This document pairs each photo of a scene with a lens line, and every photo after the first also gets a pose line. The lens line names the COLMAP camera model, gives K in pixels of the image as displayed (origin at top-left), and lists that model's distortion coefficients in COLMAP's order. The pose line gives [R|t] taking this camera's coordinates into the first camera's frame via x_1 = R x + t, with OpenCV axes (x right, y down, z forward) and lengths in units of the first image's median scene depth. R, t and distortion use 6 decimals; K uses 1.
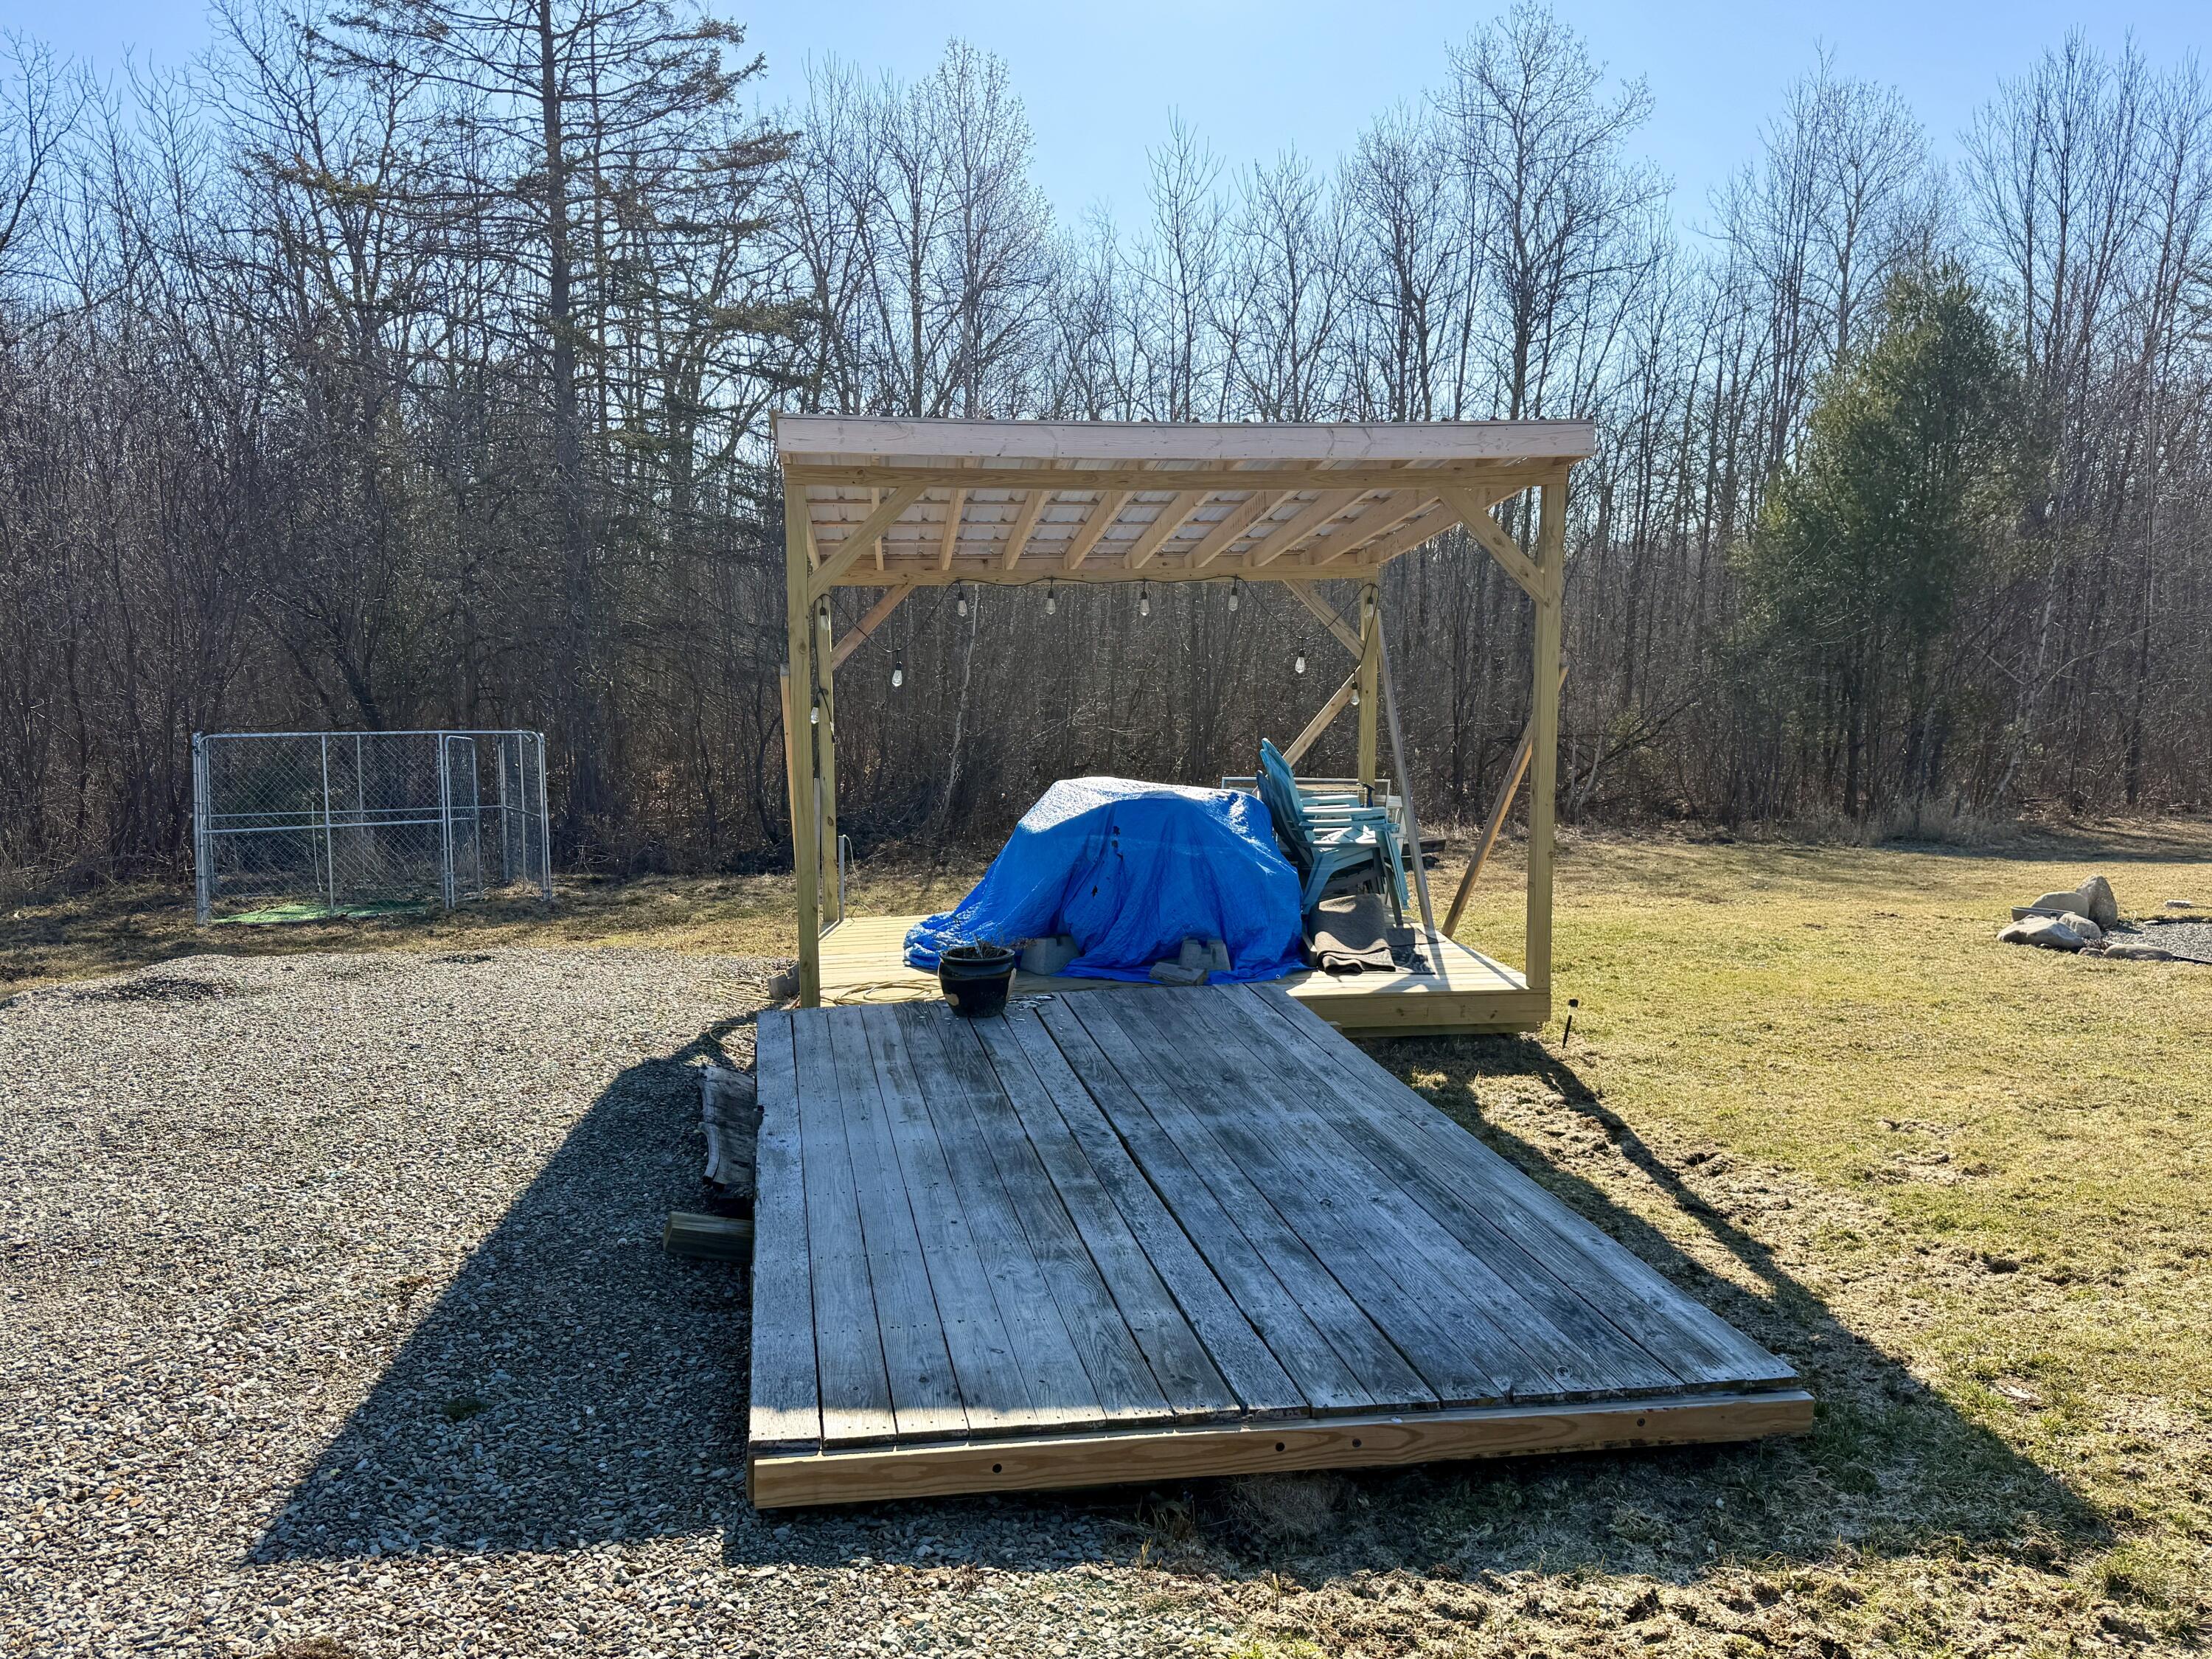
lens RADIAL K [[1642.8, 0, 1100.1], [0, 1642.8, 837.4], [0, 0, 1]] dist [0.004803, -0.008744]
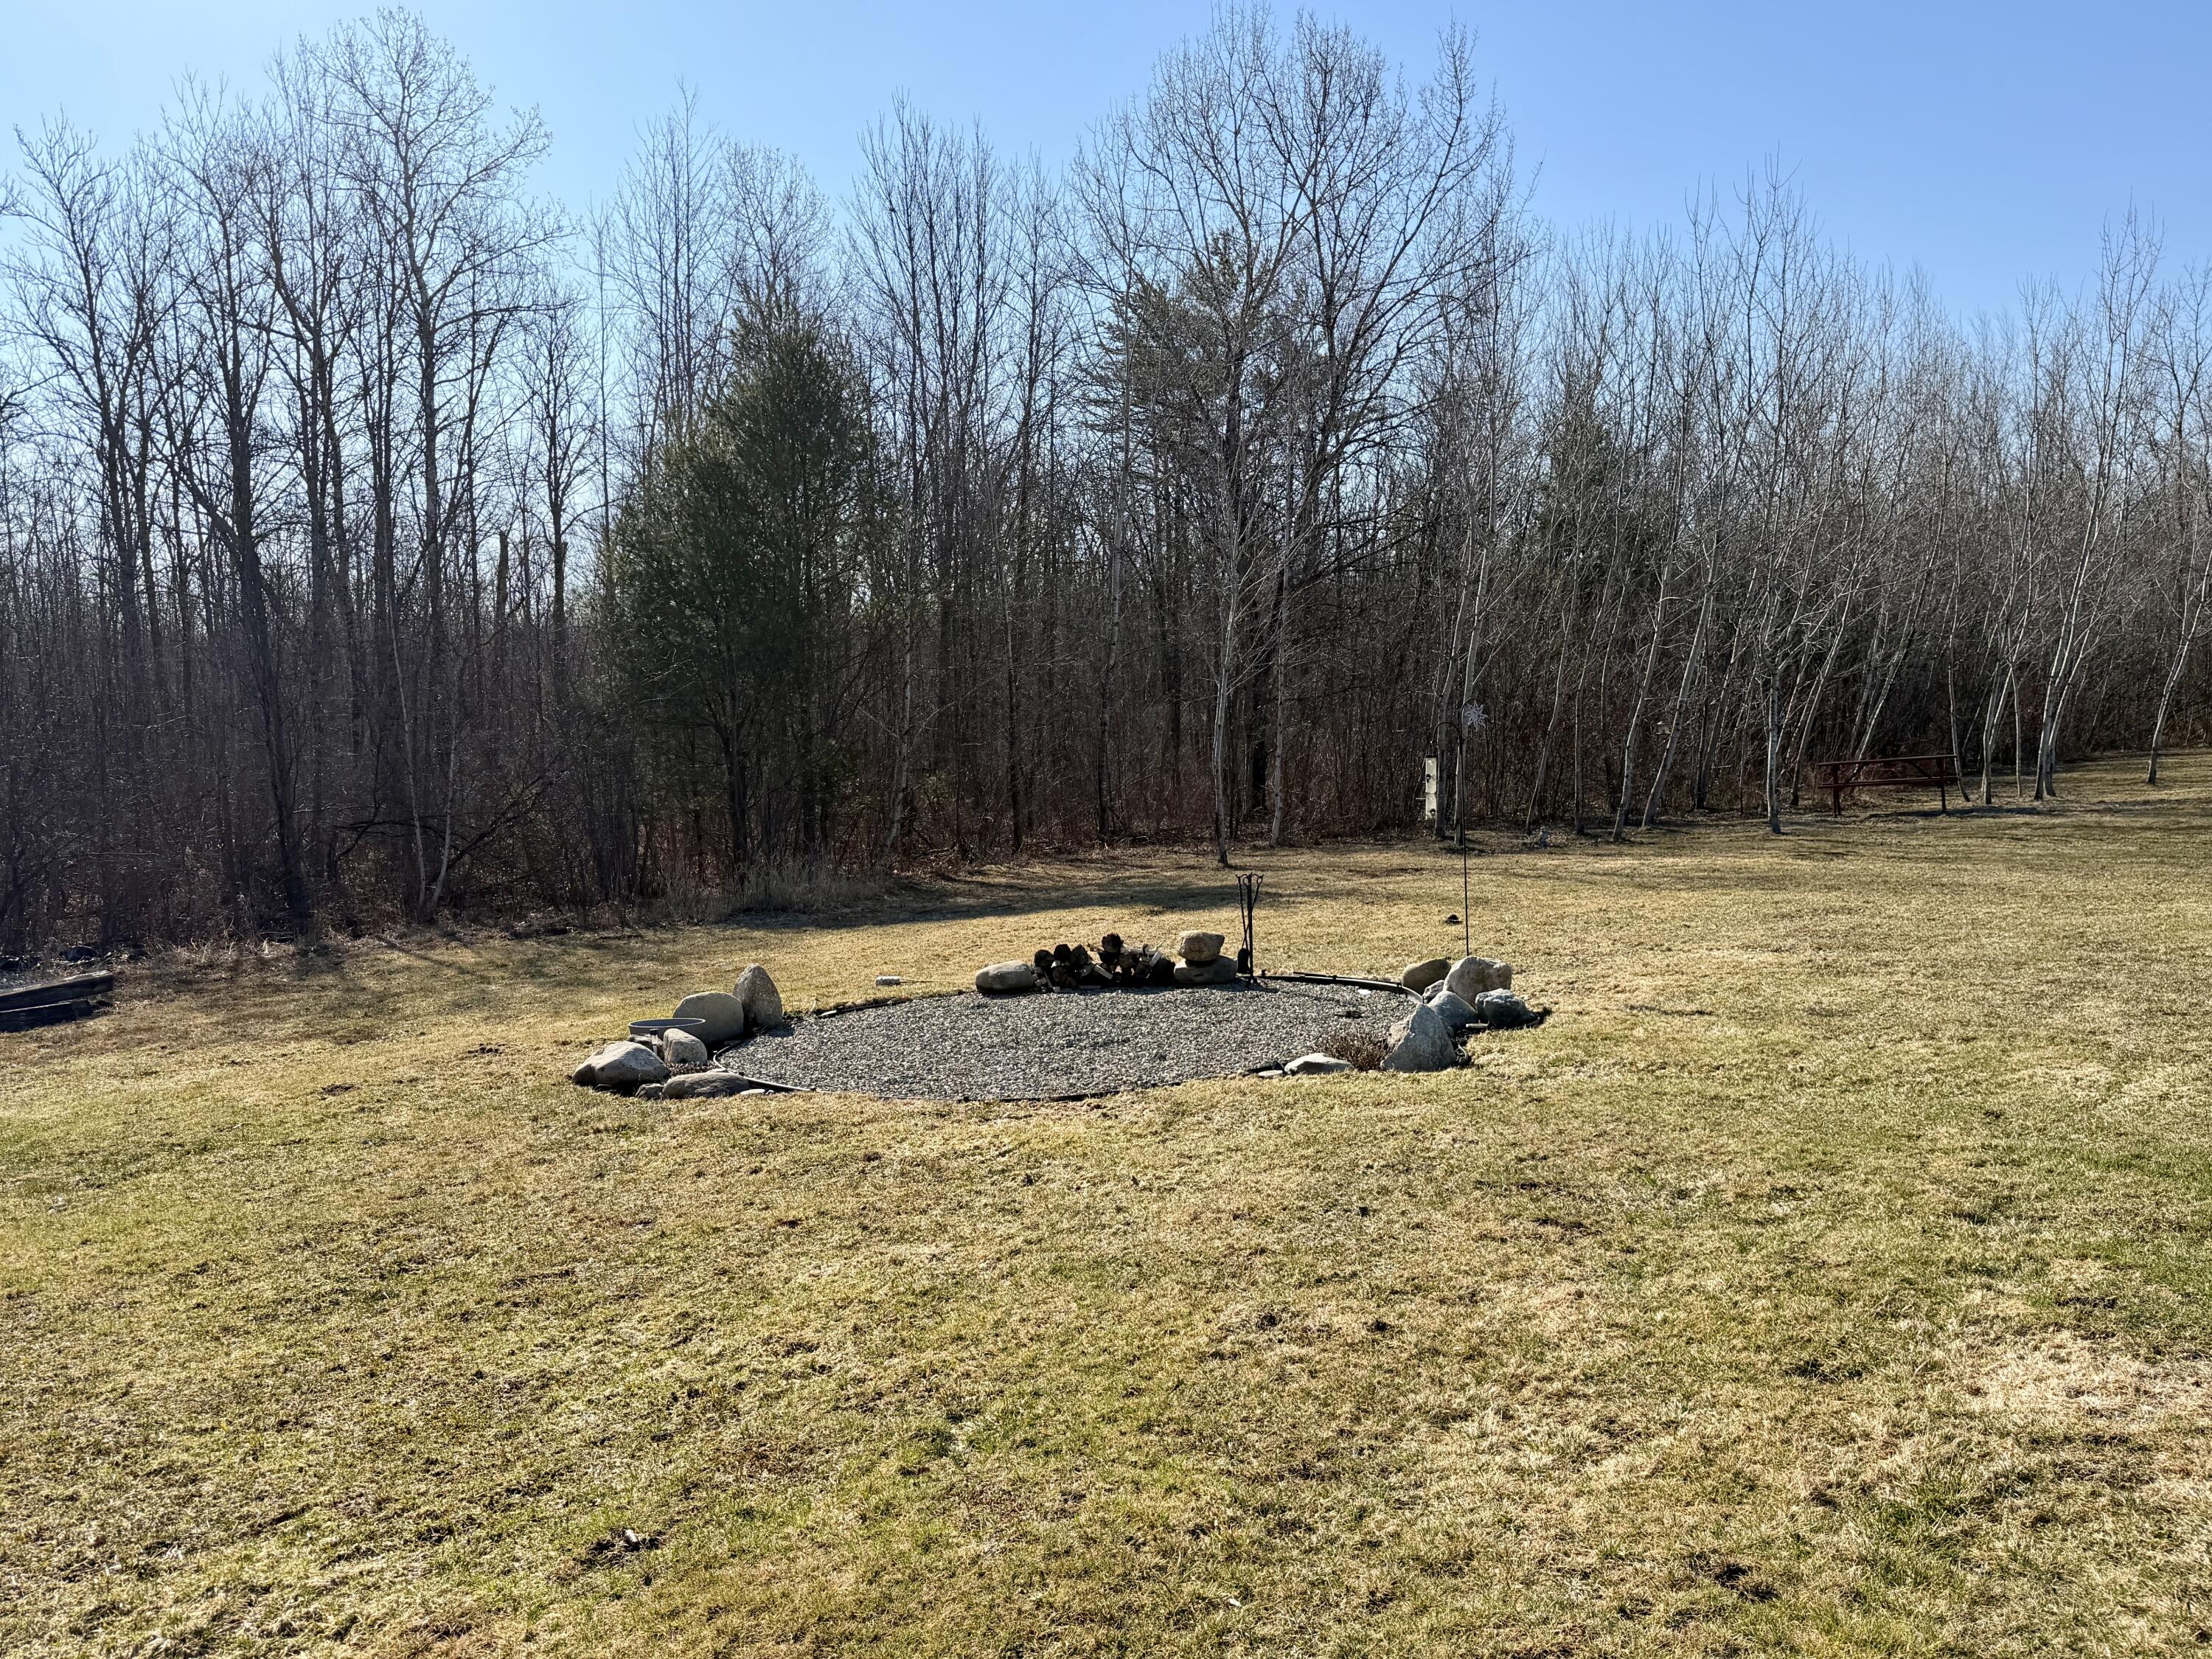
lens RADIAL K [[1642.8, 0, 1098.1], [0, 1642.8, 833.1], [0, 0, 1]] dist [0.004803, -0.008744]
pose [[0.858383, -0.074298, 0.507601, 0.134682], [0.099009, 0.994847, -0.021814, -0.002561], [-0.503364, 0.068982, 0.861316, 0.087825]]
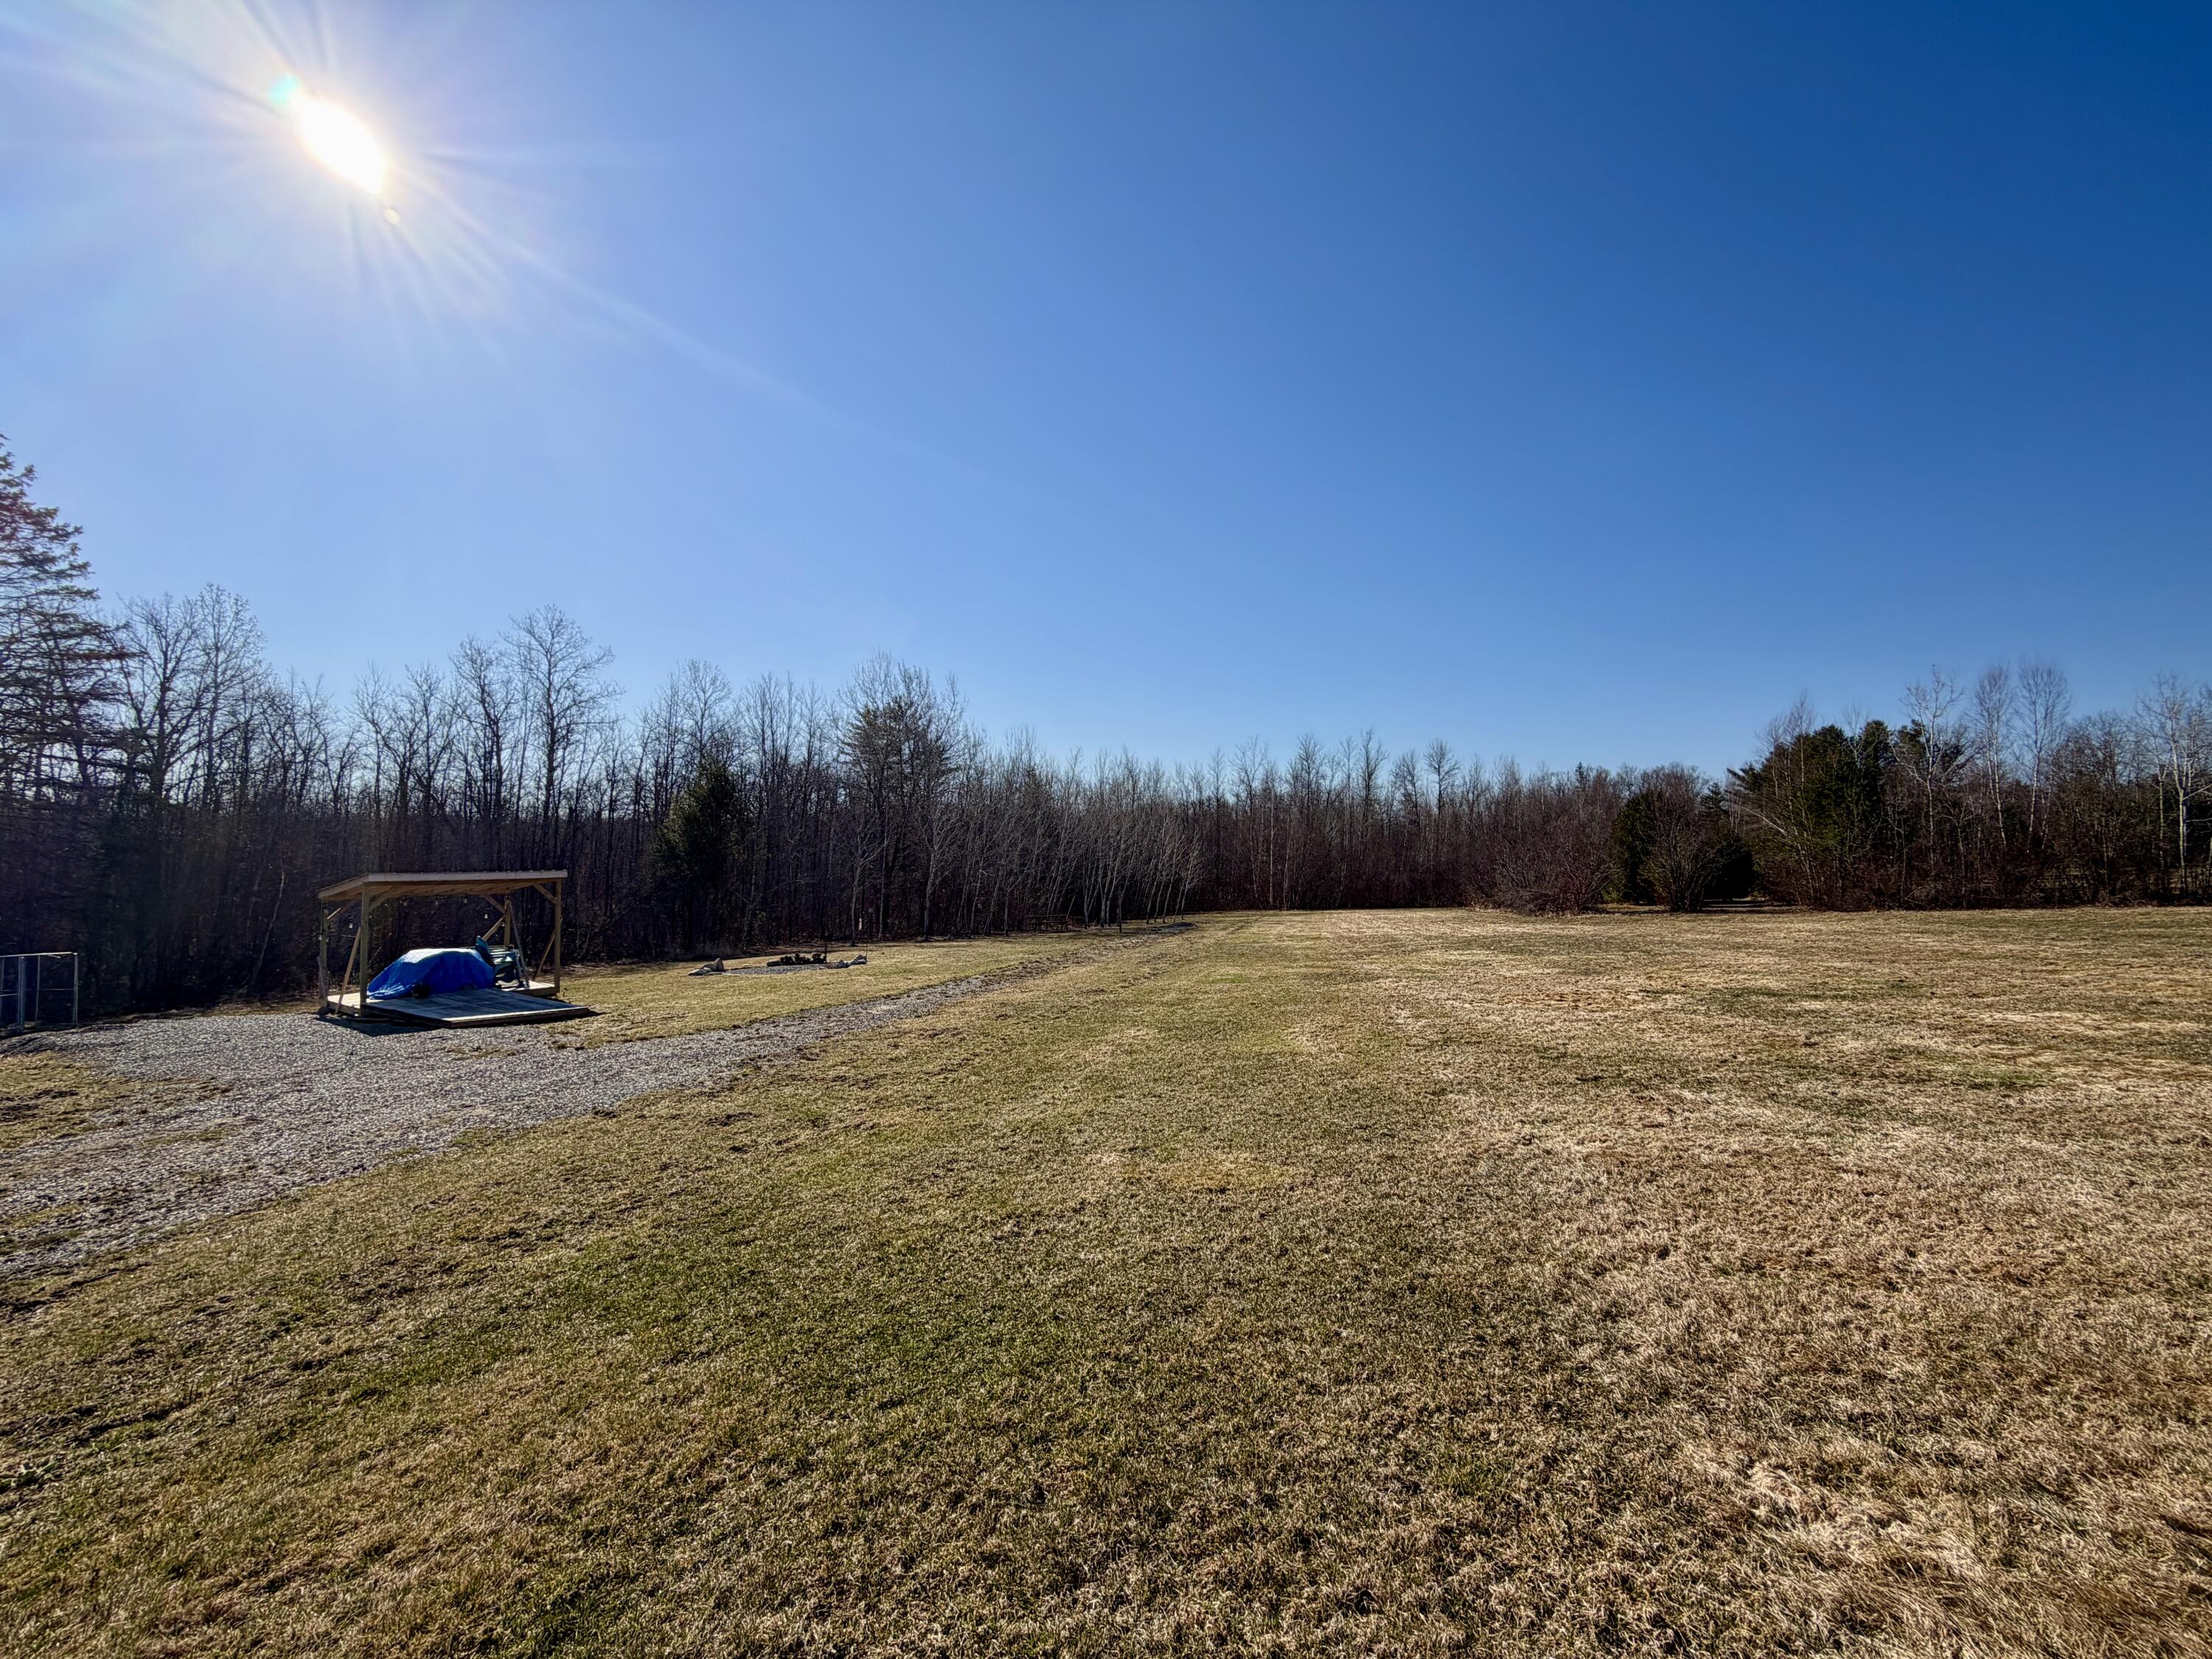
lens RADIAL K [[871.3, 0, 1103.0], [0, 871.3, 830.3], [0, 0, 1]] dist [0.002058, 0.000531]
pose [[0.689923, 0.021472, 0.723564, -0.112227], [0.092828, 0.988683, -0.117853, 0.021749], [-0.717906, 0.148476, 0.680122, -0.448187]]
